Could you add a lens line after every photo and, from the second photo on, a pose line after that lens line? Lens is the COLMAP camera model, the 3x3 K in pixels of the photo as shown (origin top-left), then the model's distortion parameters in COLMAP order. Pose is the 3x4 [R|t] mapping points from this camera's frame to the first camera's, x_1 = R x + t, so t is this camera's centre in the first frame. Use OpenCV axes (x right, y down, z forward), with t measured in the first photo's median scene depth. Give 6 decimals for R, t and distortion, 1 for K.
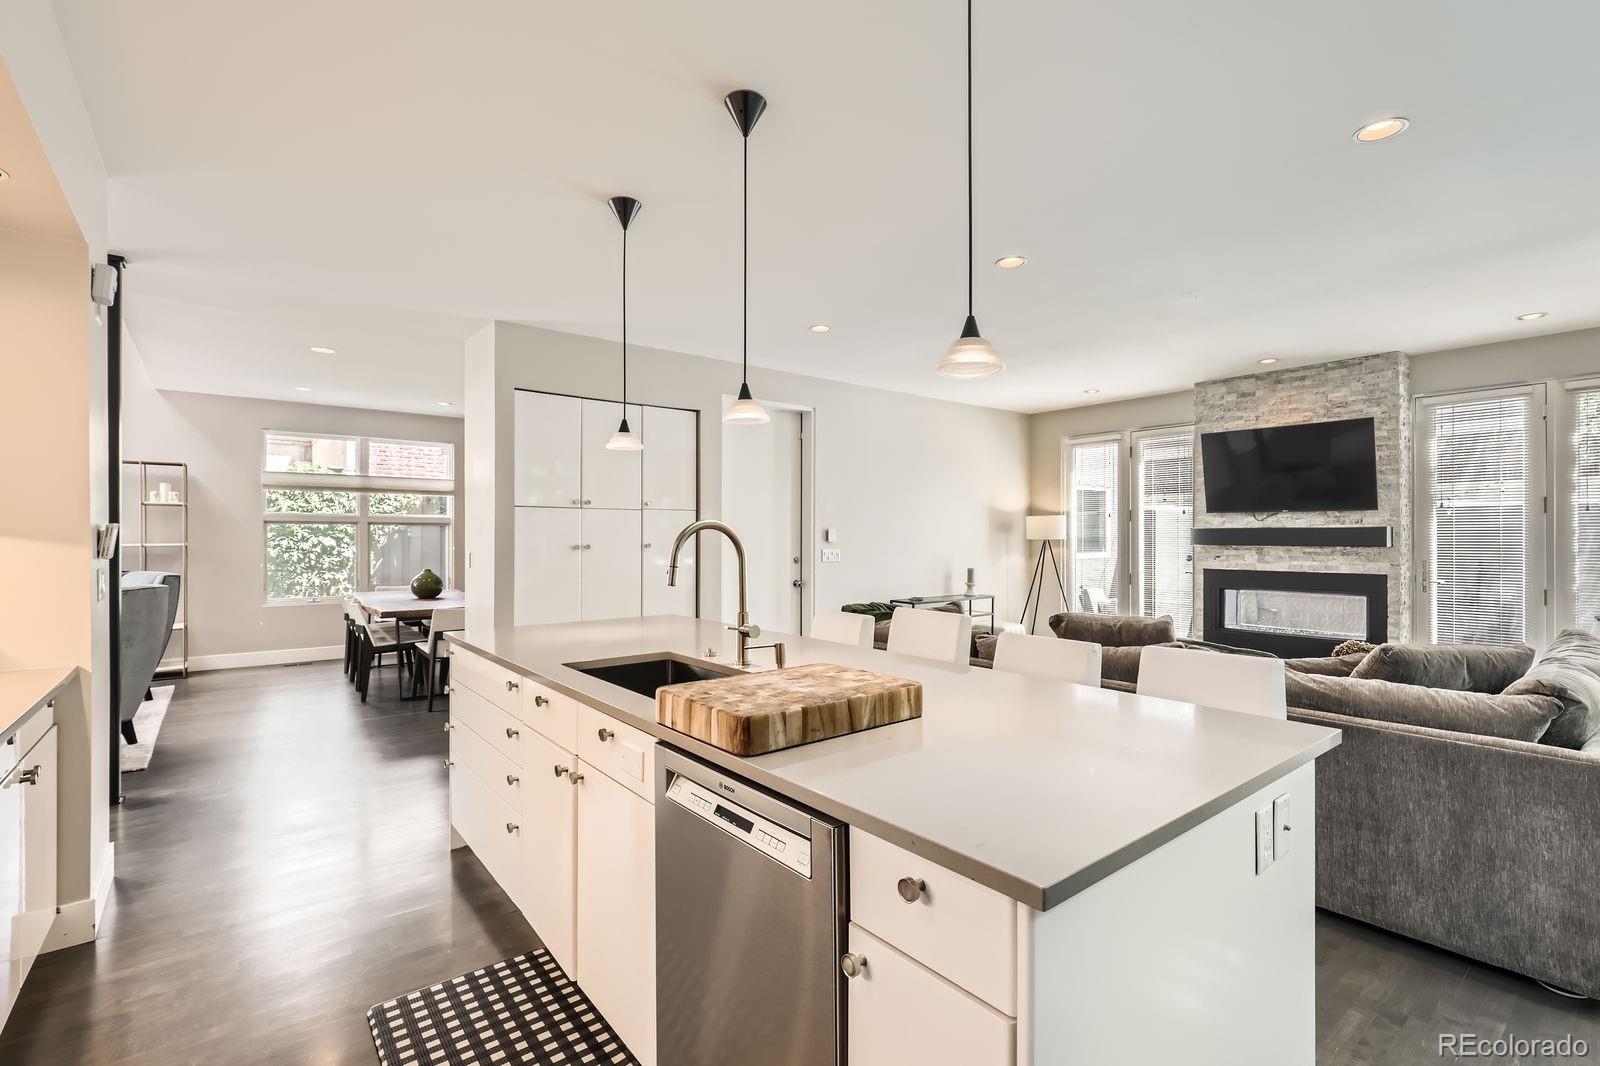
lens RADIAL K [[722.7, 0, 795.8], [0, 722.7, 534.2], [0, 0, 1]] dist [0.001761, -0.002171]
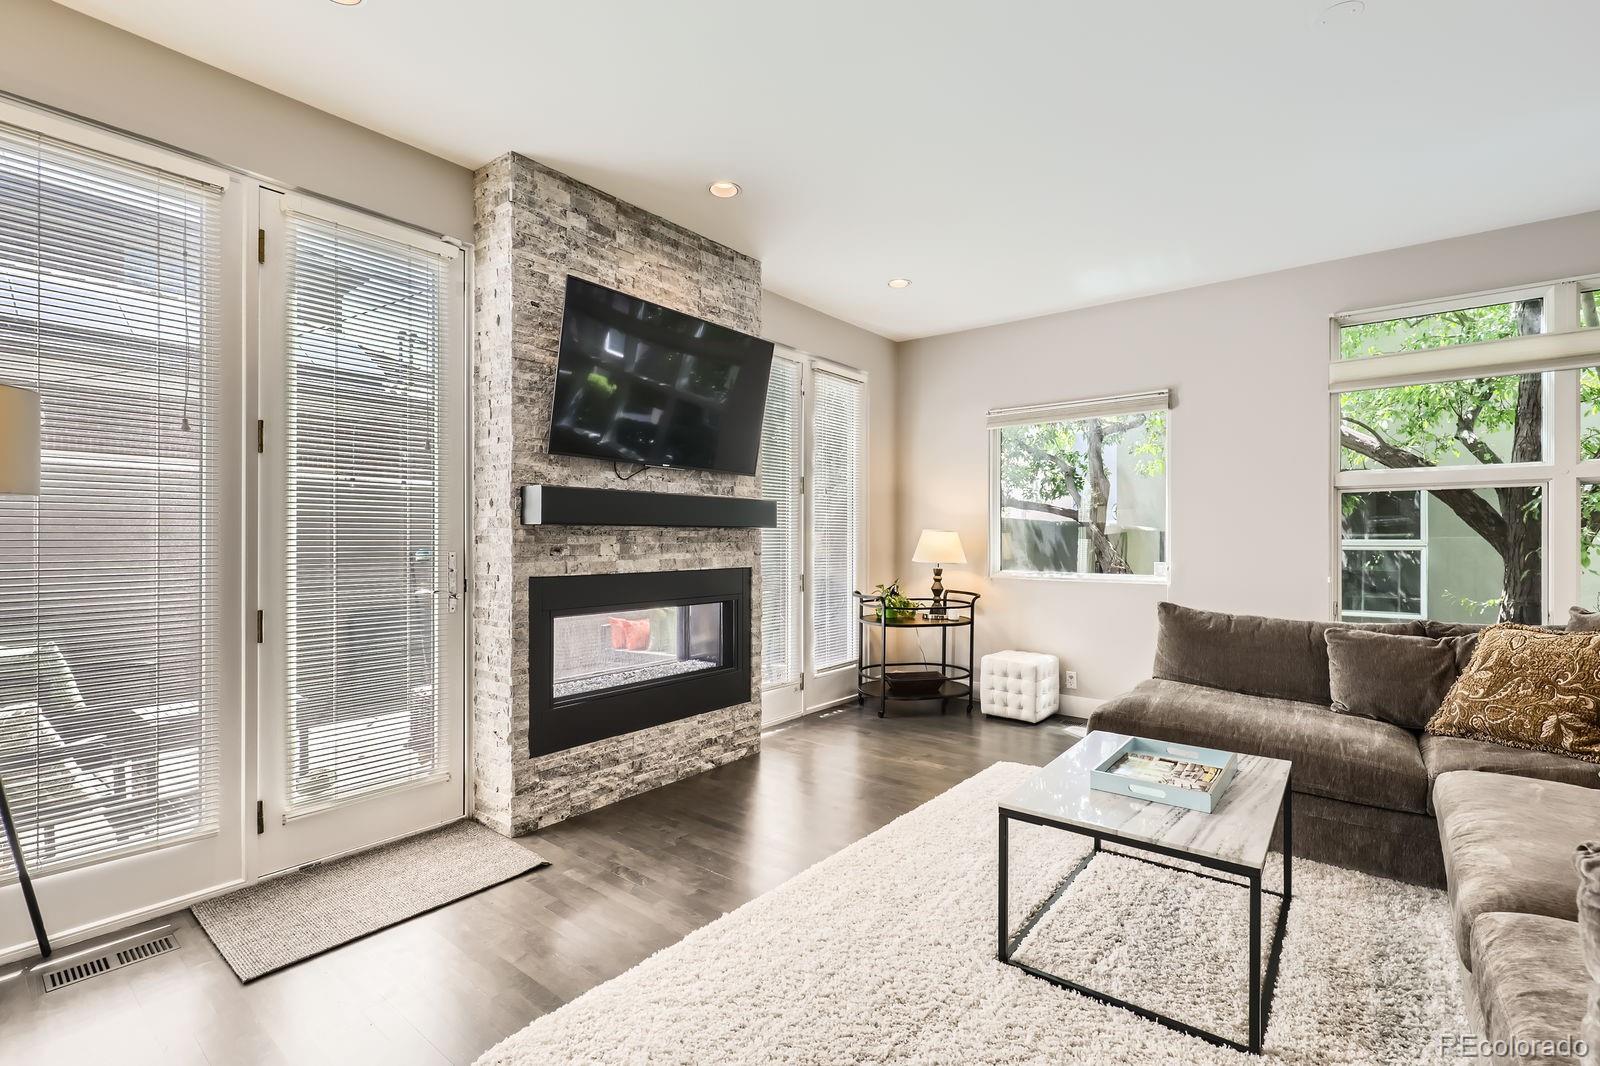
lens RADIAL K [[722.7, 0, 799.5], [0, 722.7, 539.1], [0, 0, 1]] dist [0.001761, -0.002171]
pose [[-0.233318, -0.009762, 0.972351, 0.094798], [-0.012789, 0.999894, 0.006969, 0.020104], [-0.972316, -0.010809, -0.233418, 1.002602]]
